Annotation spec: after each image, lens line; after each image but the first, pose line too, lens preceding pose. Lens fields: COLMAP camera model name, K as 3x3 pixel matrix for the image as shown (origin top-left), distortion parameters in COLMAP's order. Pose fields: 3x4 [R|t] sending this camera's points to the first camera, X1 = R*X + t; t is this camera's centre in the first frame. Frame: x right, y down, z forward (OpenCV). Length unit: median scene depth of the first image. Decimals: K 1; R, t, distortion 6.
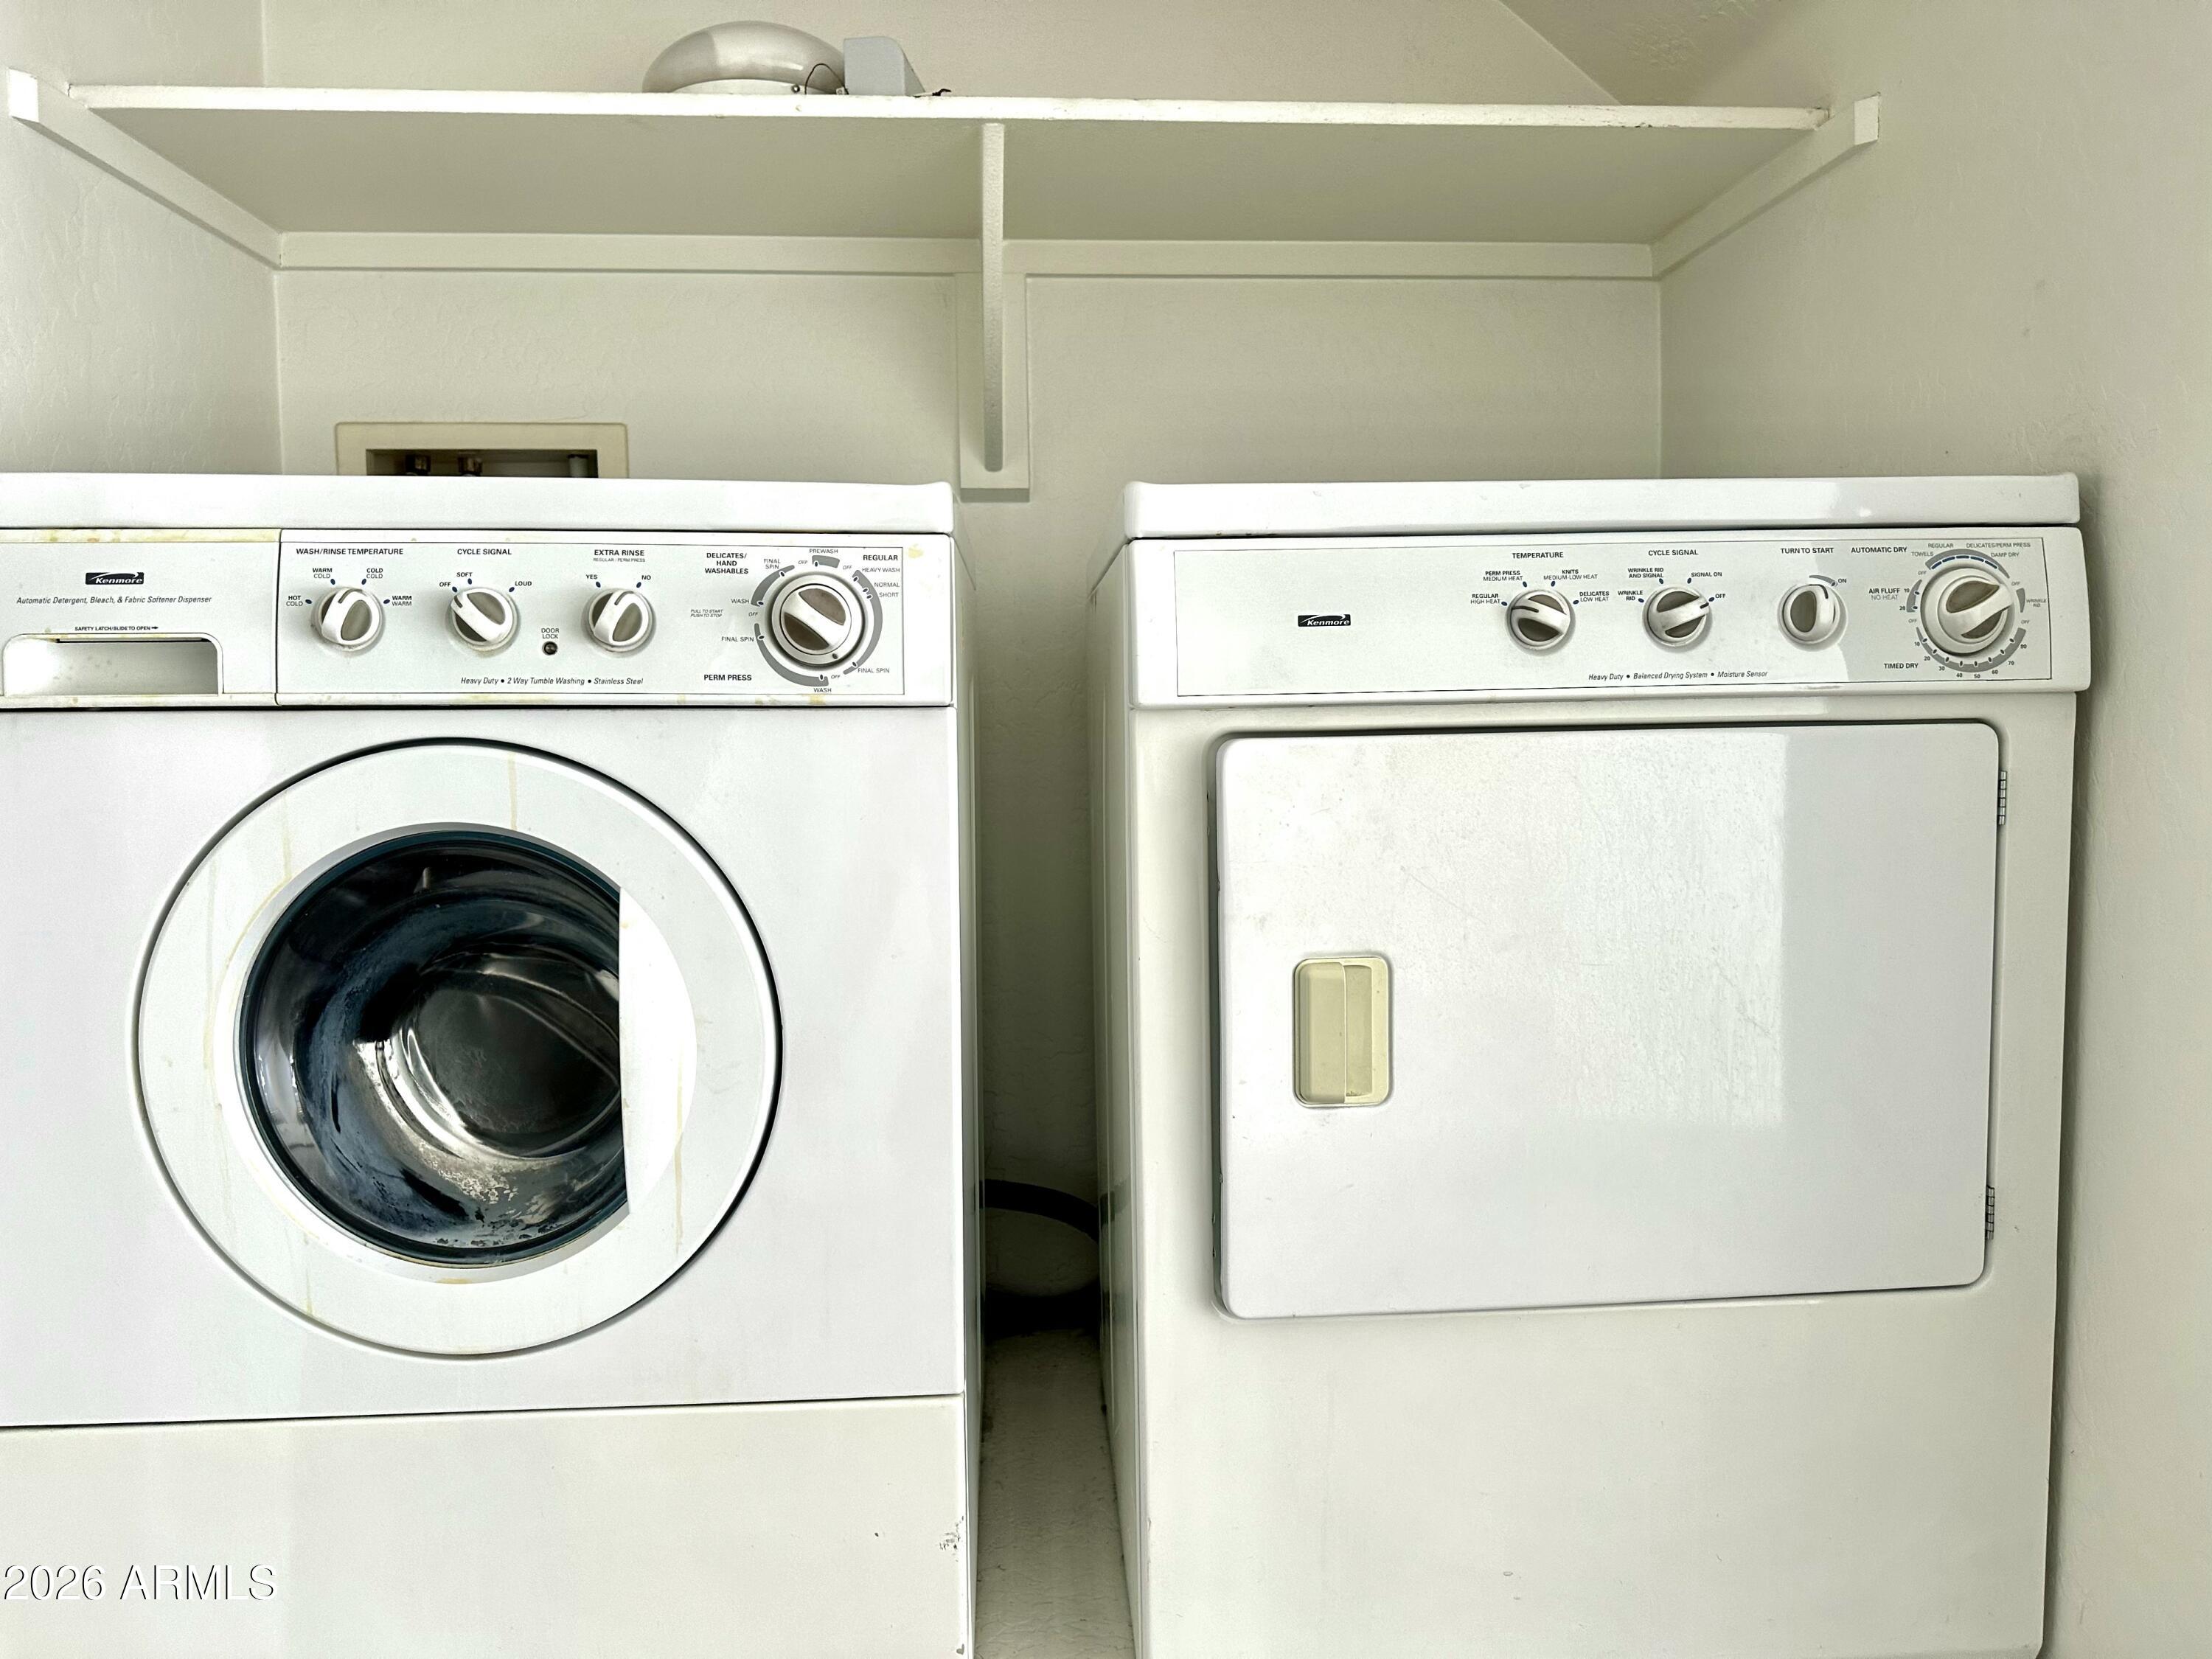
lens RADIAL K [[1546.7, 0, 1105.0], [0, 1546.7, 821.6], [0, 0, 1]] dist [0.042972, -0.042972]
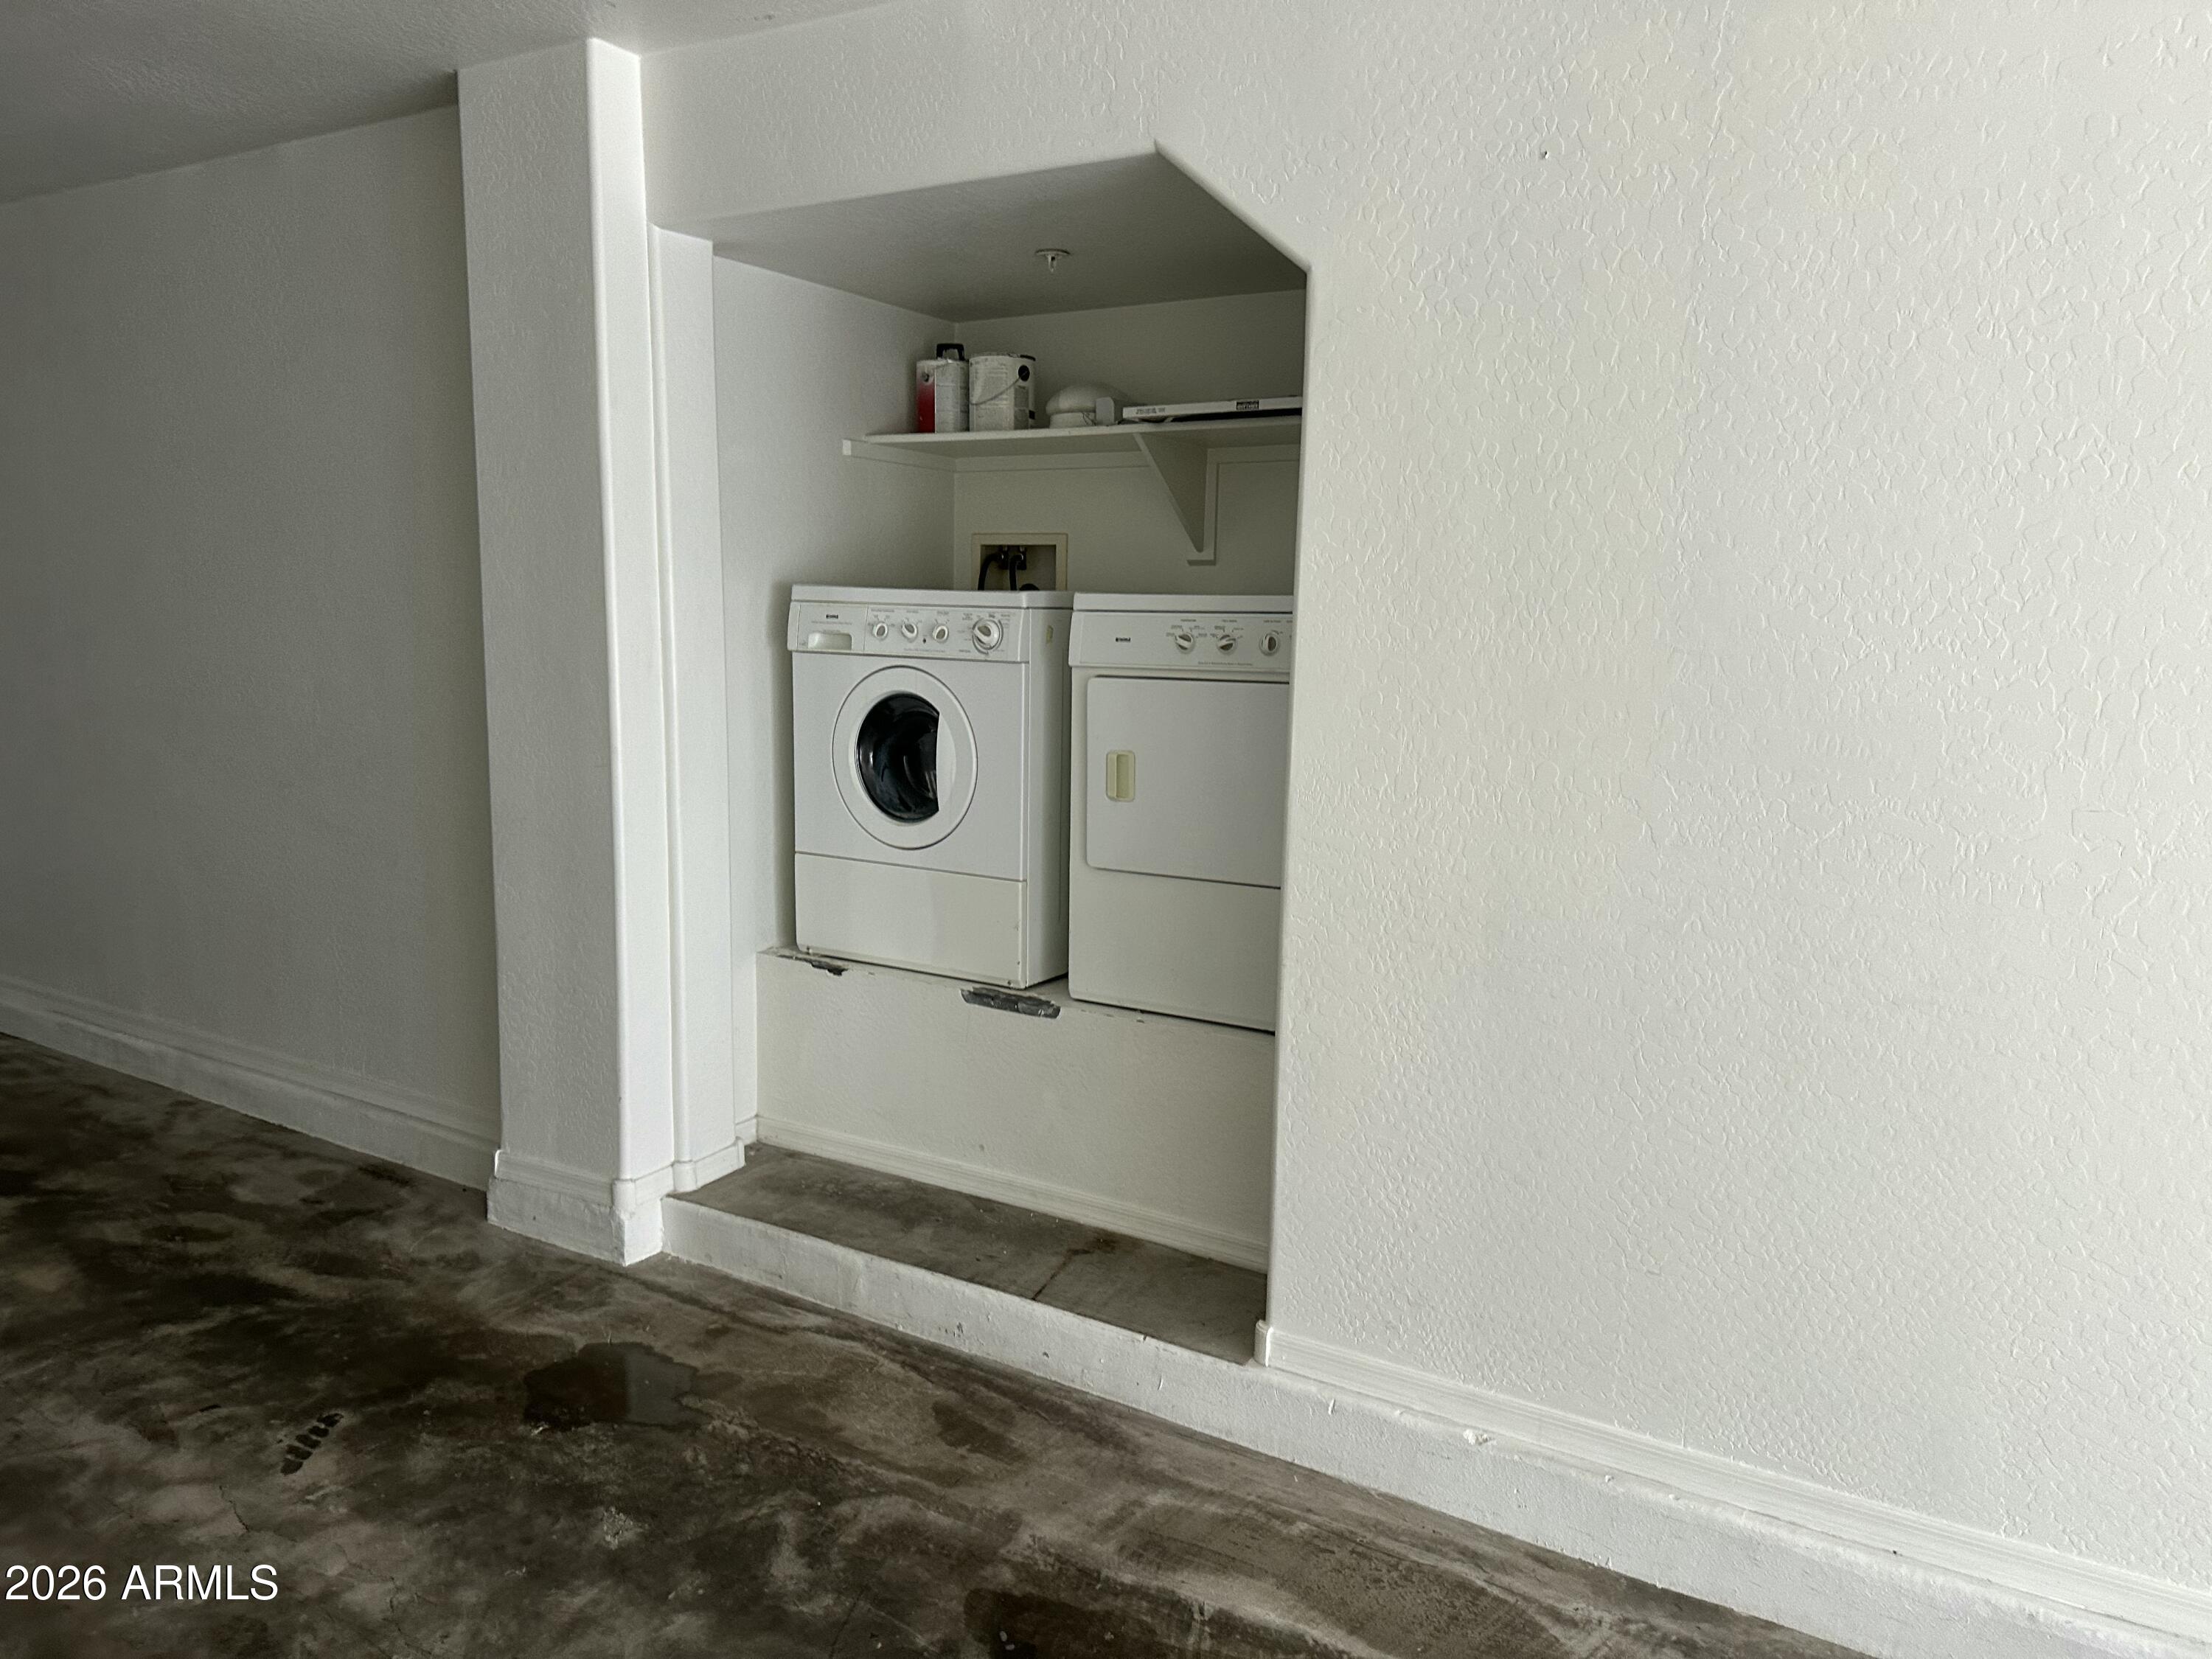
lens RADIAL K [[1546.7, 0, 1107.0], [0, 1546.7, 831.4], [0, 0, 1]] dist [0.042972, -0.042972]
pose [[0.816105, 0.108377, -0.567651, 1.923776], [-0.072311, 0.993689, 0.085756, -0.015748], [0.573362, -0.028939, 0.818791, -1.547734]]
